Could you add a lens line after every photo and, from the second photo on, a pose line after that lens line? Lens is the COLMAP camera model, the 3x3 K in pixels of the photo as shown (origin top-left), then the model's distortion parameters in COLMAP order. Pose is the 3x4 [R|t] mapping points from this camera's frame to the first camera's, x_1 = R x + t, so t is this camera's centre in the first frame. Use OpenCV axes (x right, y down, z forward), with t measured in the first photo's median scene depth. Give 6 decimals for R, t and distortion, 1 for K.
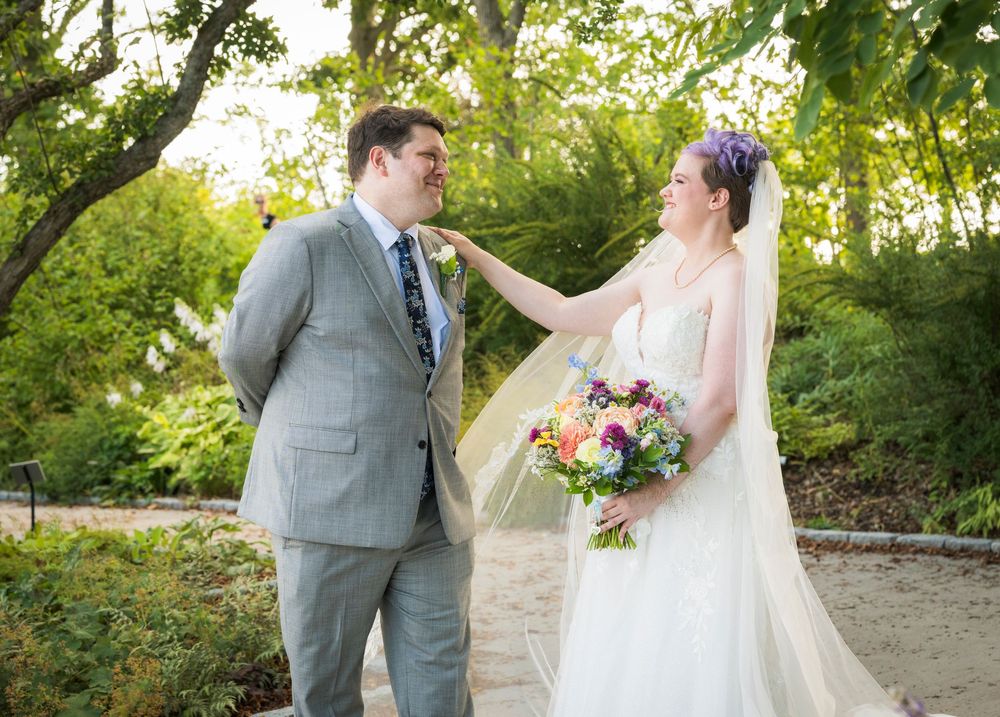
lens RADIAL K [[1570.5, 0, 500.0], [0, 1570.5, 358.5], [0, 0, 1]] dist [-0.007442, -0.000113]
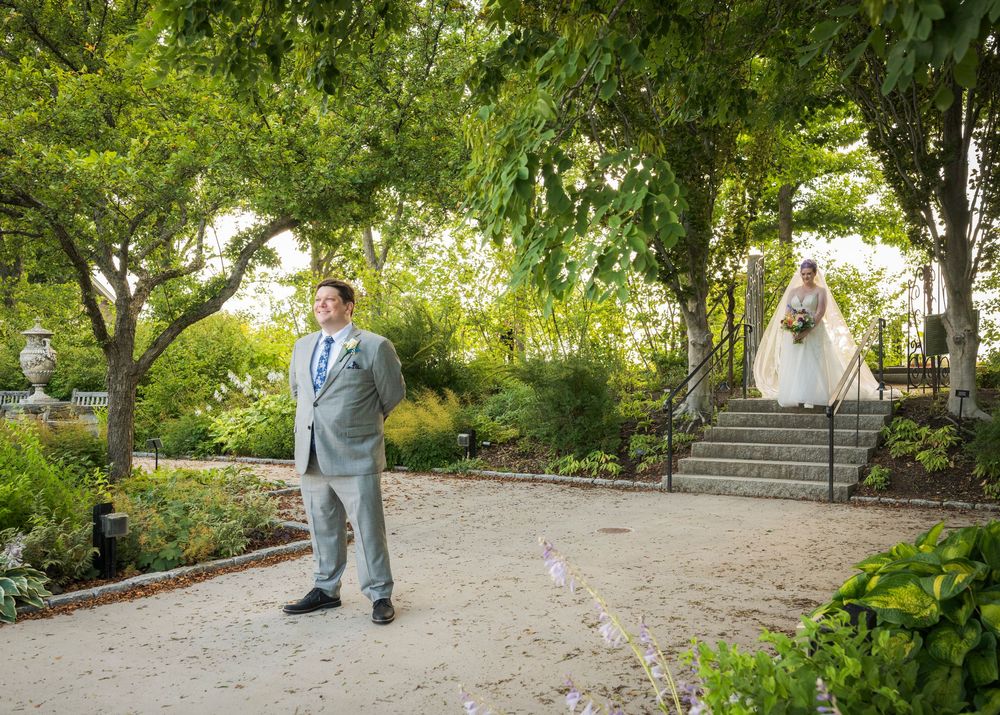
lens RADIAL K [[933.7, 0, 500.0], [0, 933.7, 357.5], [0, 0, 1]] dist [-0.004171, -0.005117]
pose [[0.986424, 0.025739, 0.162190, -0.037267], [-0.028866, 0.999439, 0.016955, -0.090196], [-0.161662, -0.021406, 0.986614, -0.402123]]
